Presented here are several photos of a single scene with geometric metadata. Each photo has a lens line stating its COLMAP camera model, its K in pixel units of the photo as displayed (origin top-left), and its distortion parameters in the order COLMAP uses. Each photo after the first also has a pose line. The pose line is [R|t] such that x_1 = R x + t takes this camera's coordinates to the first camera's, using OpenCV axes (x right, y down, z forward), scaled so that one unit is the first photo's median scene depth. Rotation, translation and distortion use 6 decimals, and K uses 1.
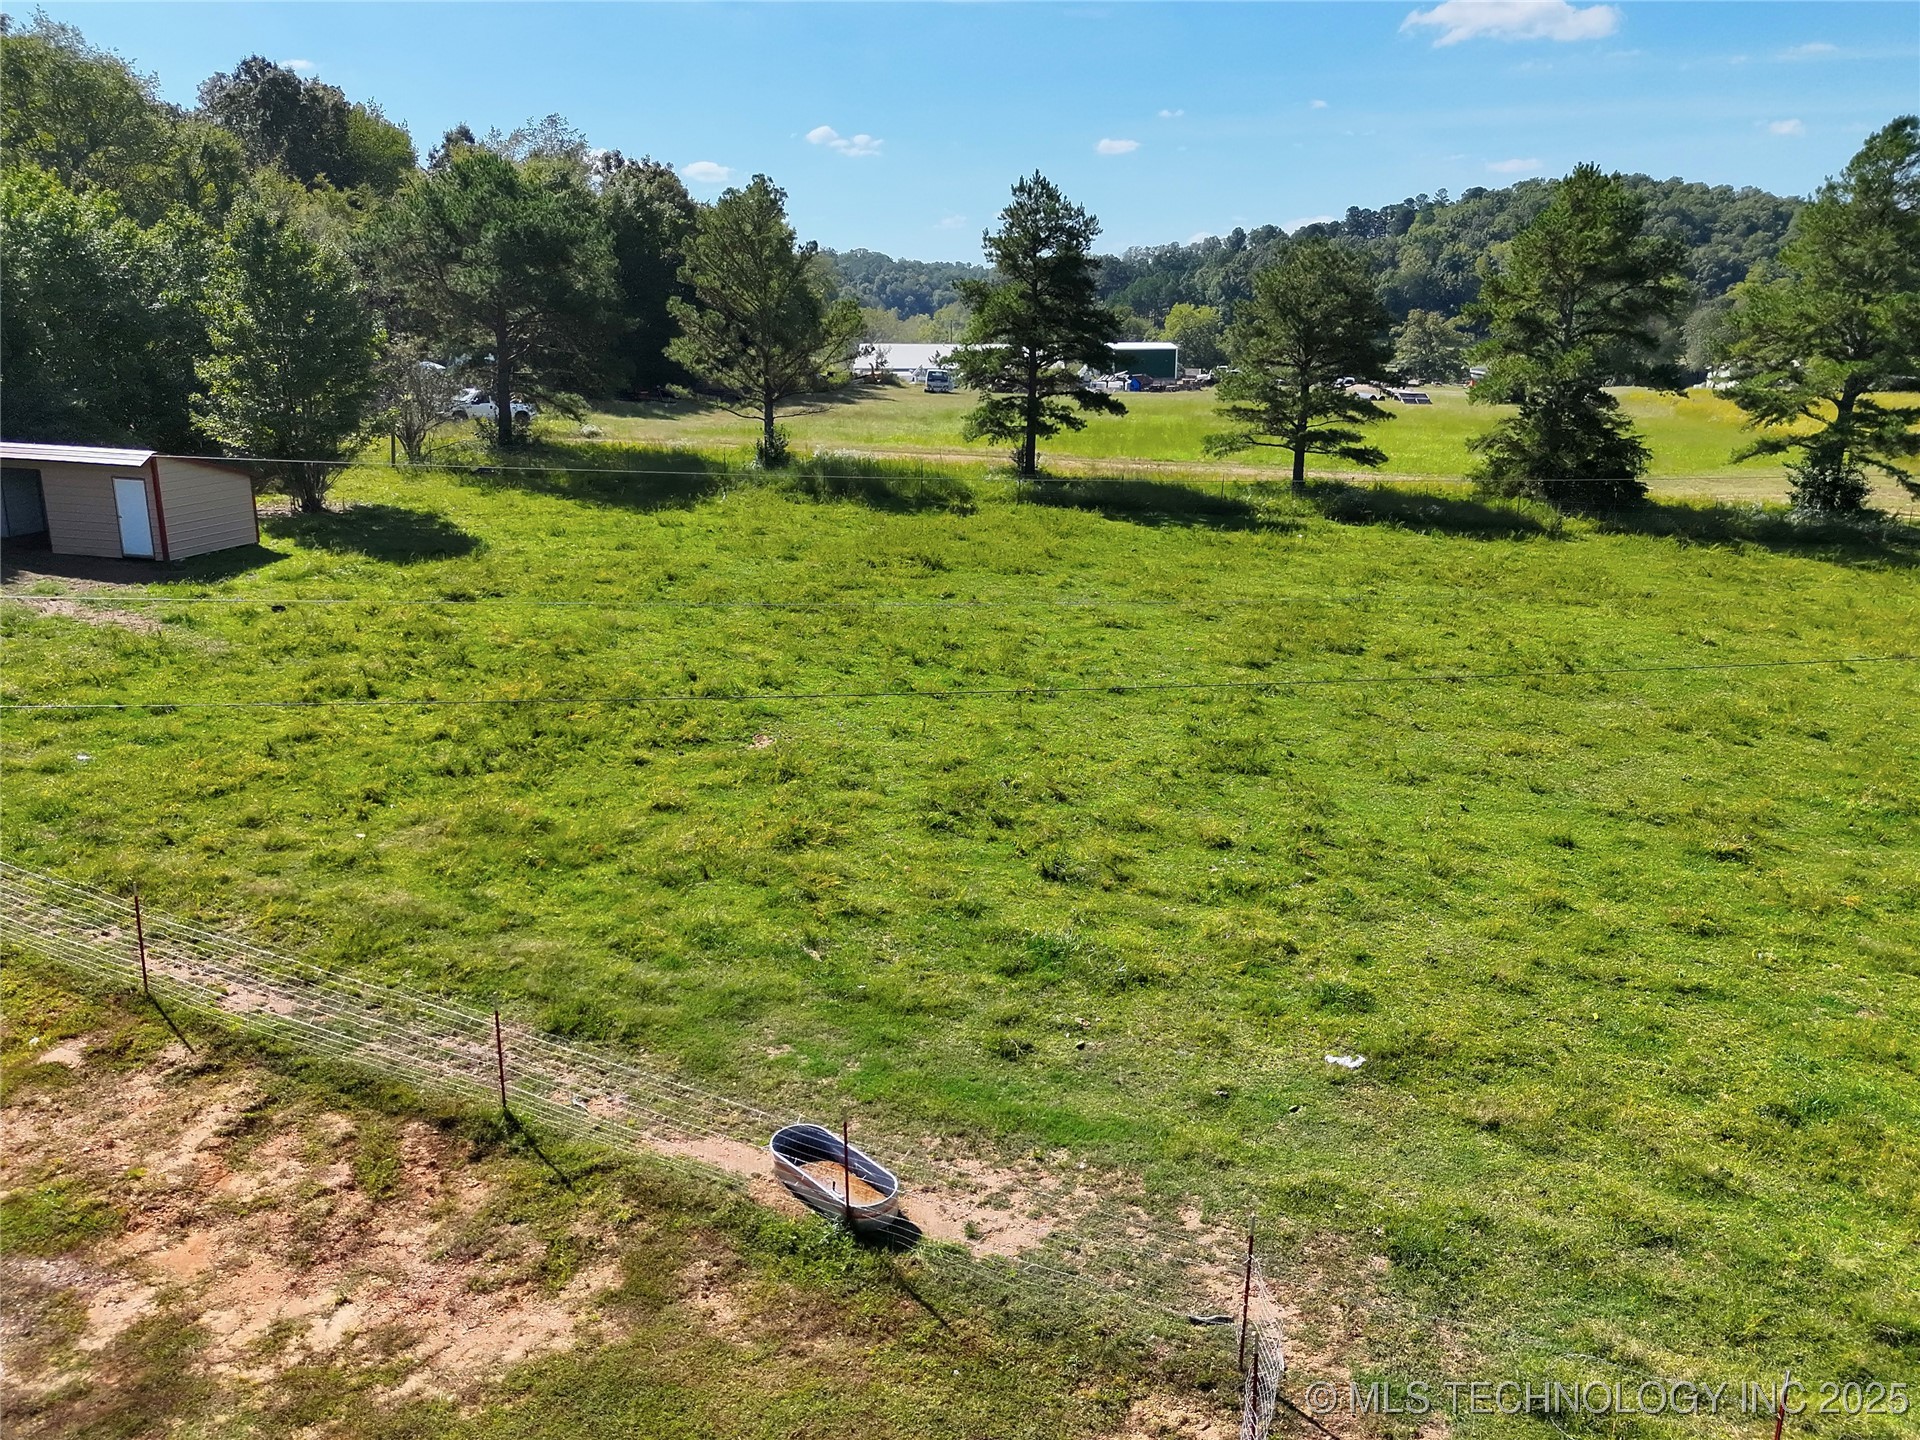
lens RADIAL K [[1451.0, 0, 949.7], [0, 1451.0, 724.2], [0, 0, 1]] dist [0.082990, -0.081037]
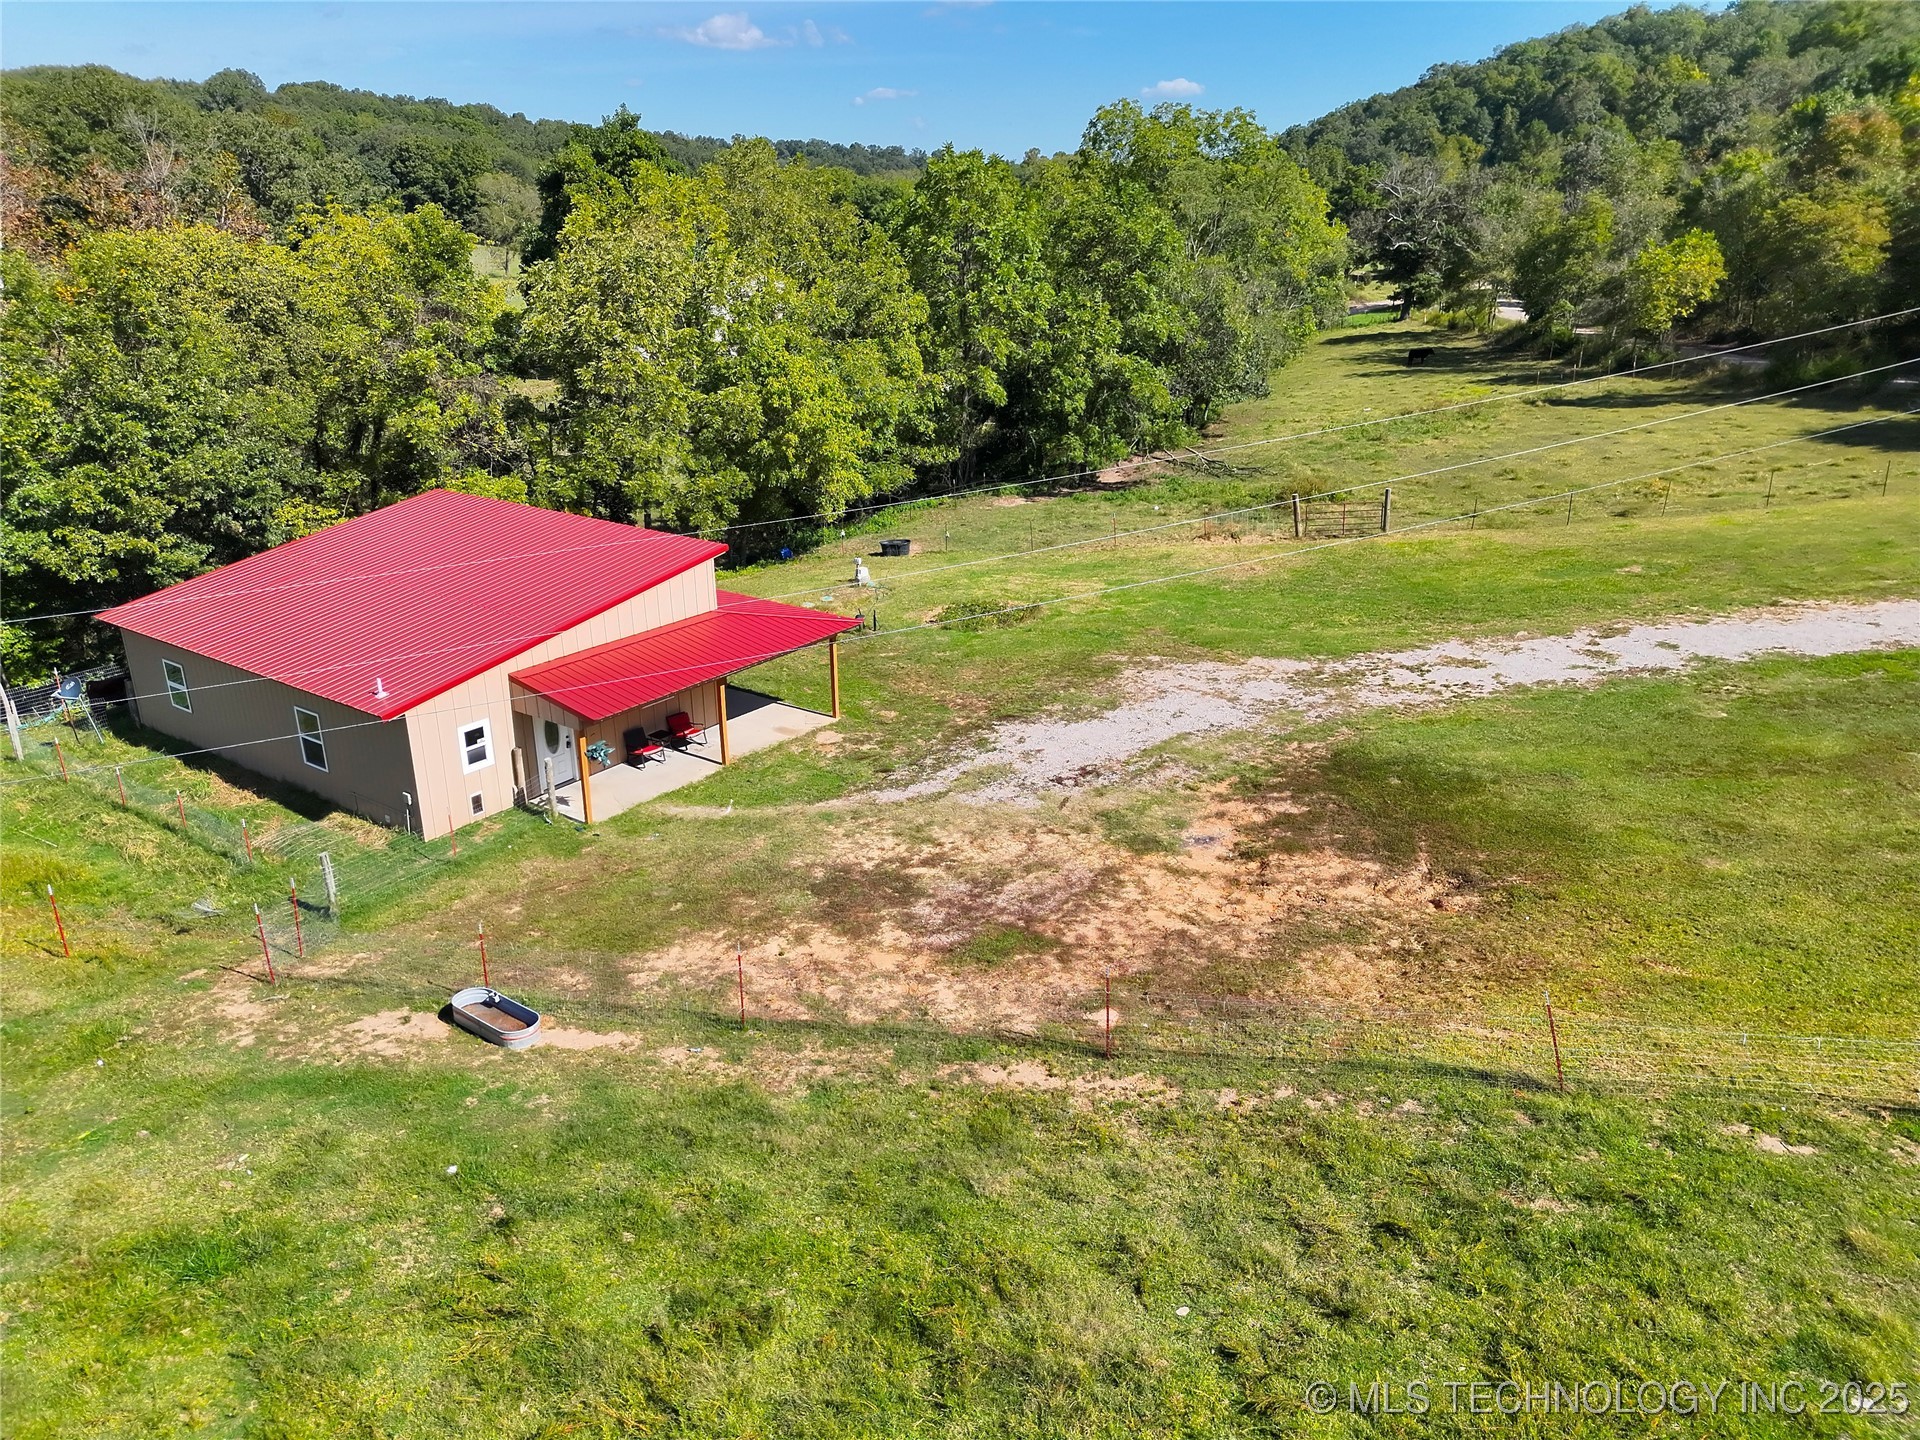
lens RADIAL K [[1375.5, 0, 965.9], [0, 1375.5, 708.9], [0, 0, 1]] dist [0.072608, -0.069503]
pose [[-0.979918, 0.060715, -0.189932, -0.083770], [-0.061584, 0.813798, 0.577875, -0.222521], [0.189652, 0.577967, -0.793717, 0.570556]]
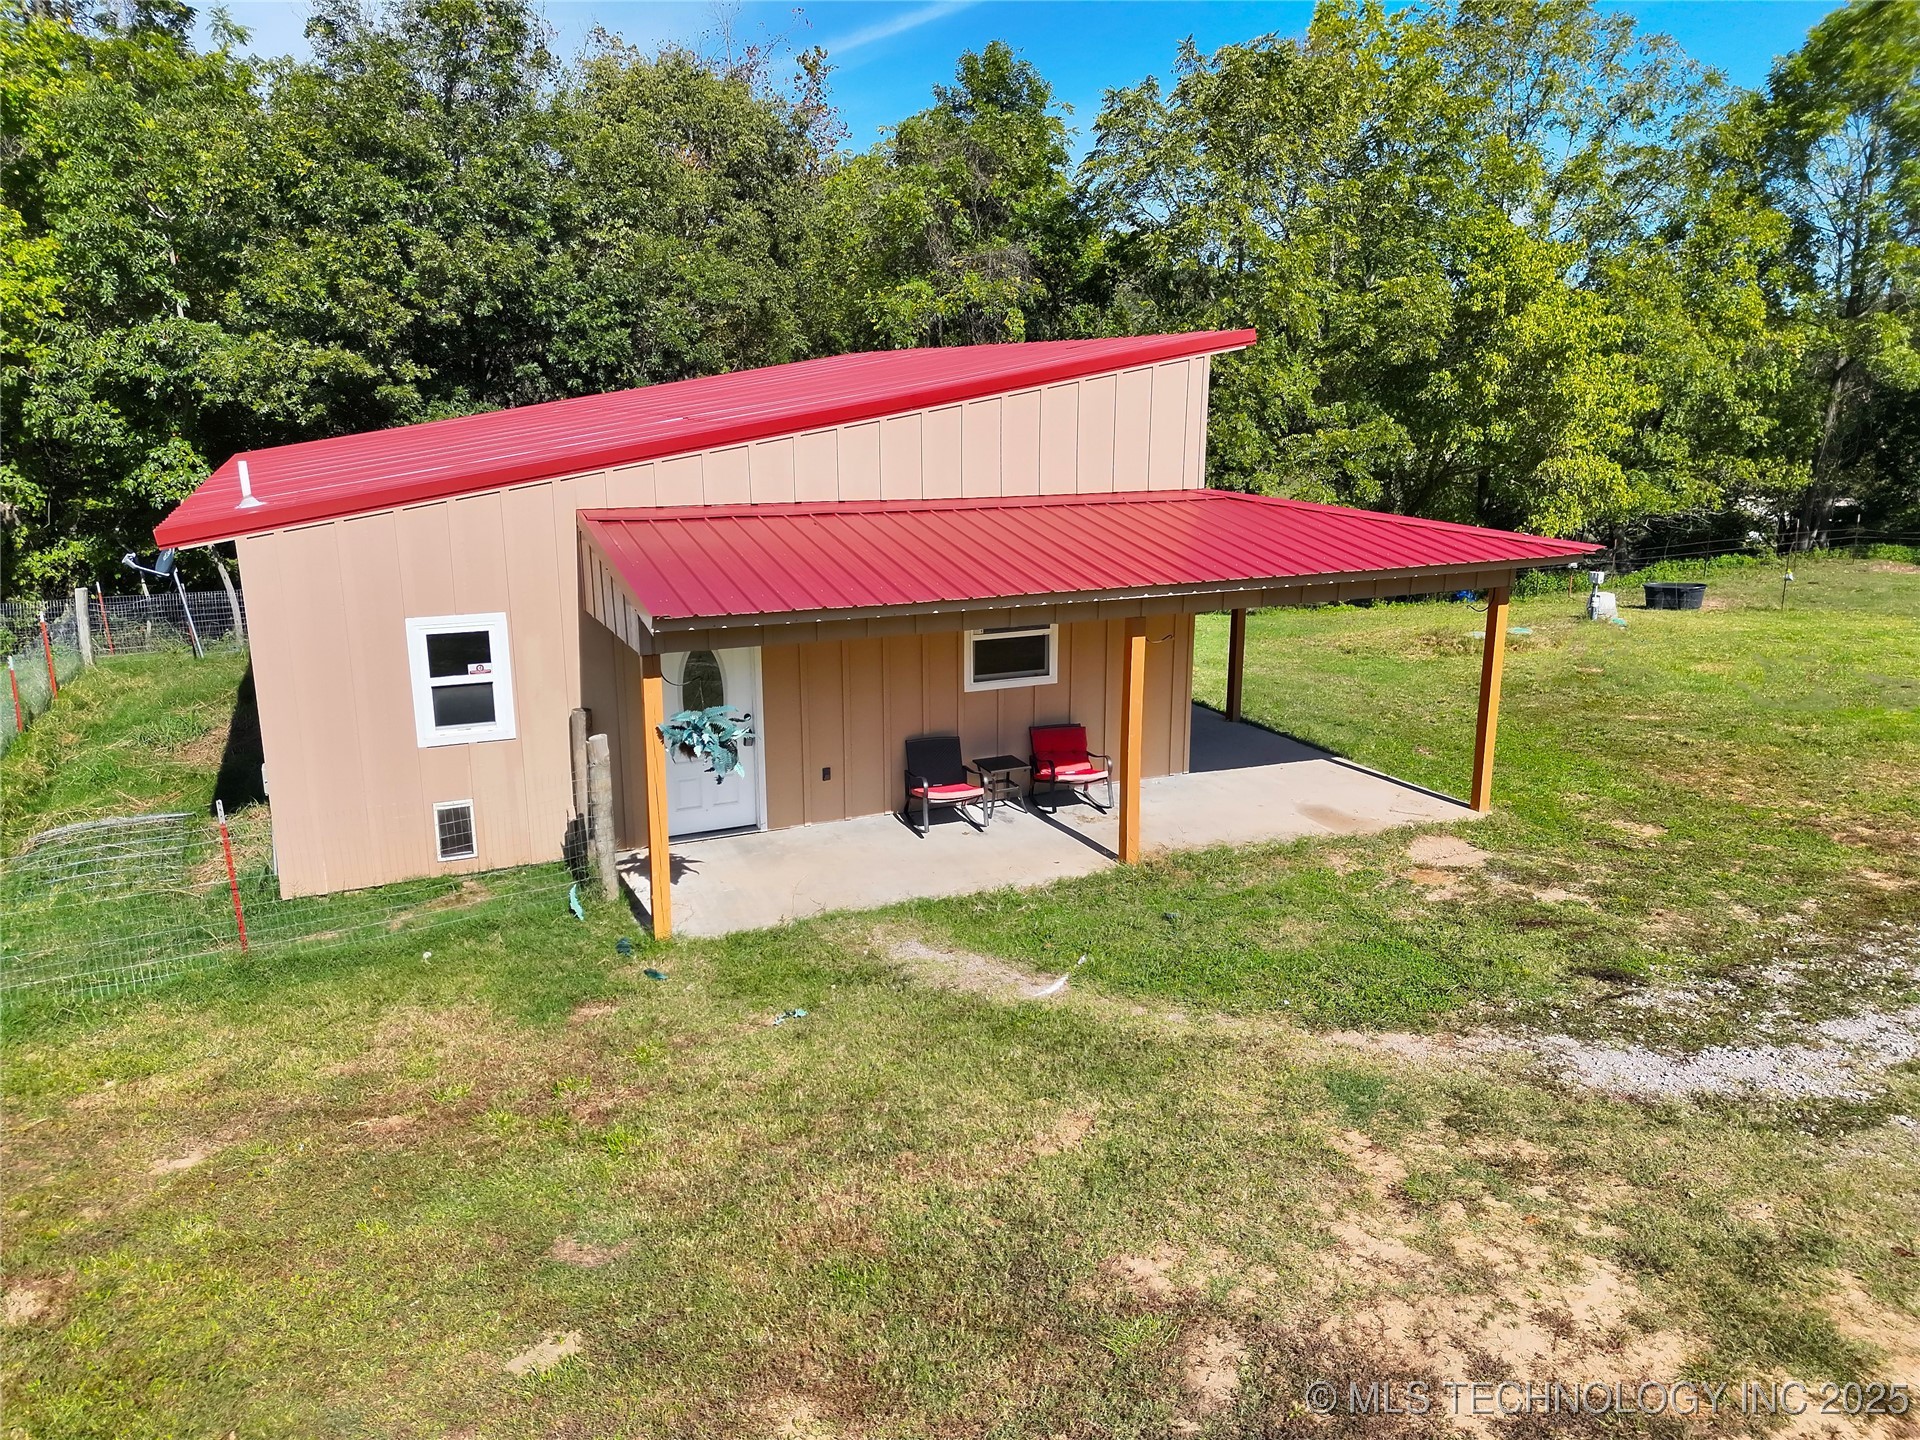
lens RADIAL K [[1347.4, 0, 960.0], [0, 1347.4, 720.0], [0, 0, 1]] dist [0.065196, -0.061459]
pose [[-0.947941, -0.086198, 0.306558, -0.131261], [0.074608, 0.875759, 0.476949, 0.019561], [-0.309583, 0.474991, -0.823736, 0.270779]]
